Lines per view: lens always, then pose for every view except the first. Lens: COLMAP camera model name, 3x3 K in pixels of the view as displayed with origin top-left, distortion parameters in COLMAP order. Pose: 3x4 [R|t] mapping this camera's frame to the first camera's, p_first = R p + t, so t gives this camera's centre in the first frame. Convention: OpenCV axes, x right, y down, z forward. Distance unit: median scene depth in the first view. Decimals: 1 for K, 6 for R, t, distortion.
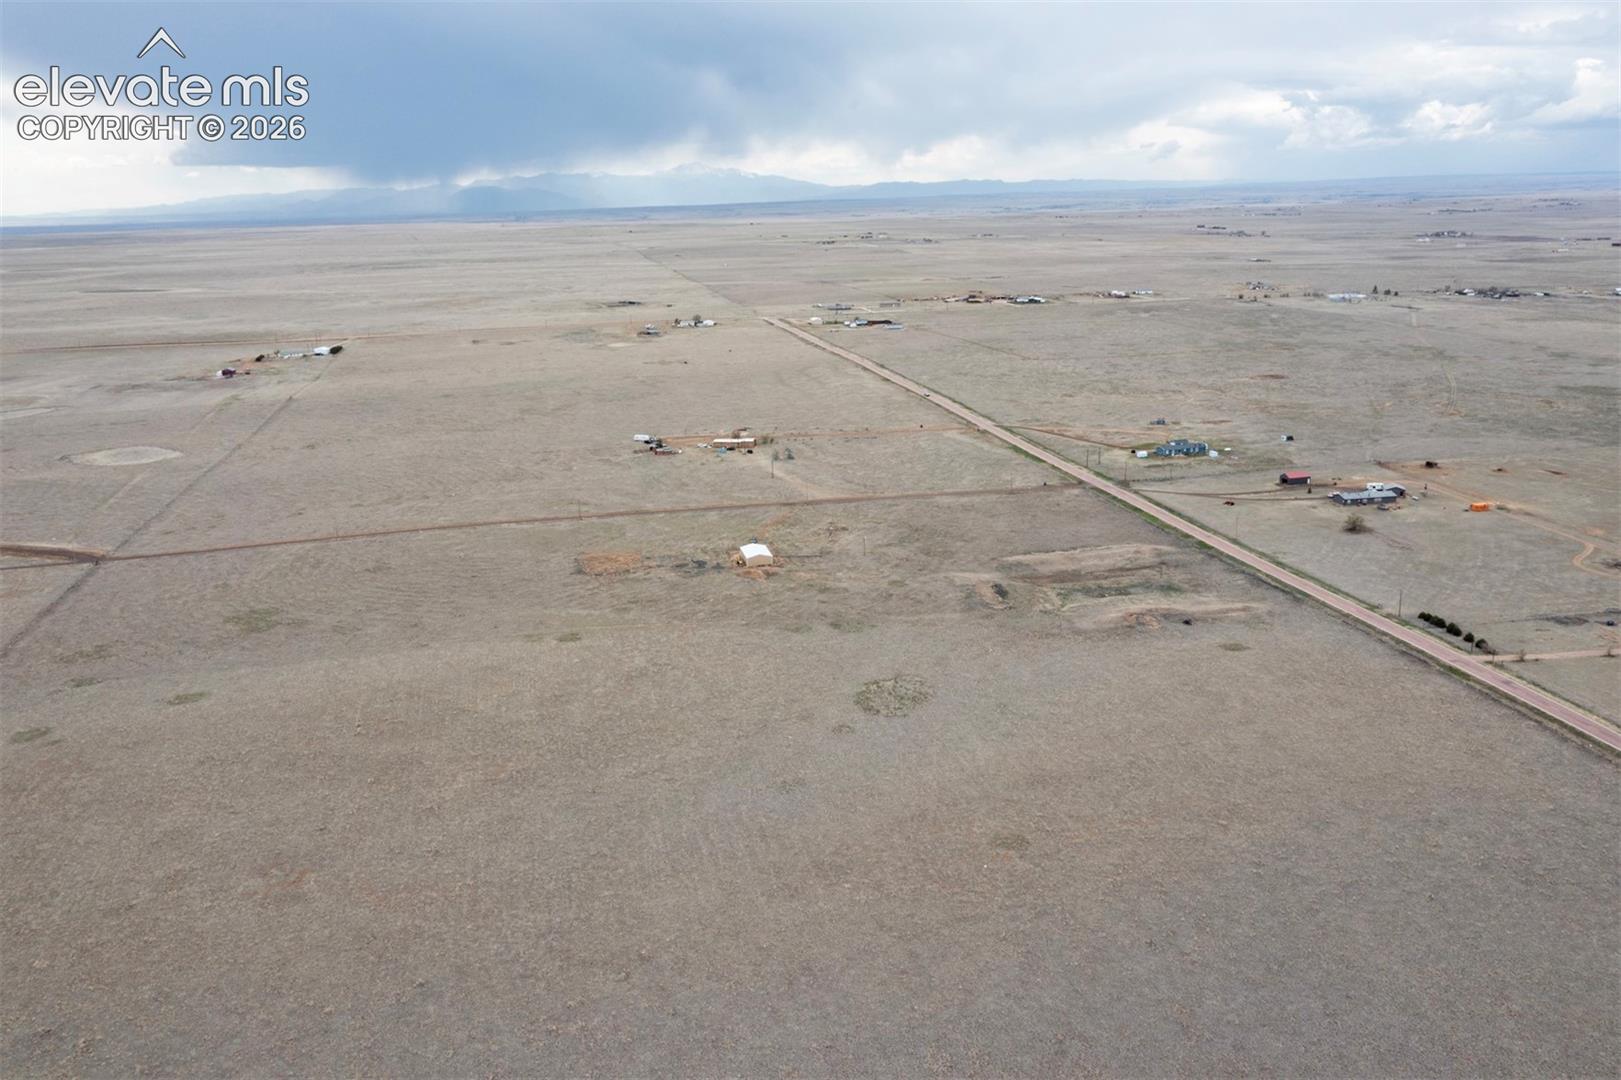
lens RADIAL K [[1286.1, 0, 801.2], [0, 1286.1, 531.6], [0, 0, 1]] dist [0.005699, 0.015034]
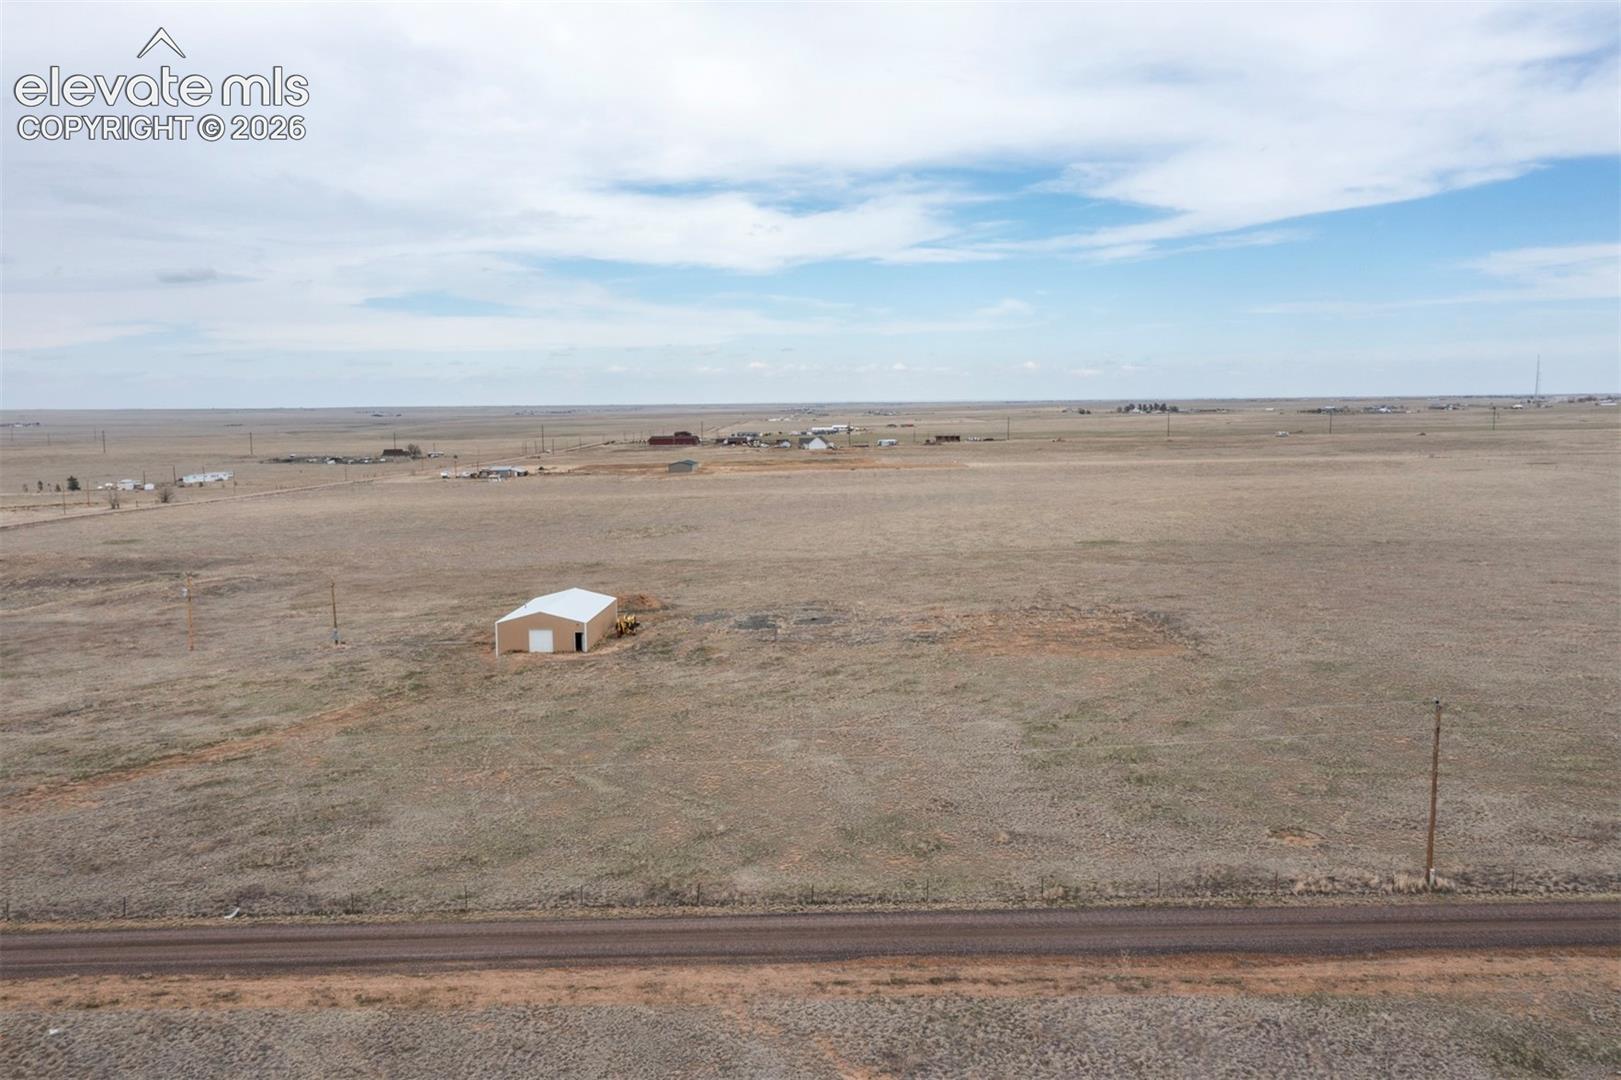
lens RADIAL K [[1286.1, 0, 801.2], [0, 1286.1, 531.6], [0, 0, 1]] dist [0.005699, 0.015034]
pose [[-0.964453, 0.003318, 0.264234, -0.178824], [0.097130, 0.934377, 0.342790, -0.103913], [-0.245757, 0.356270, -0.901485, 1.337088]]
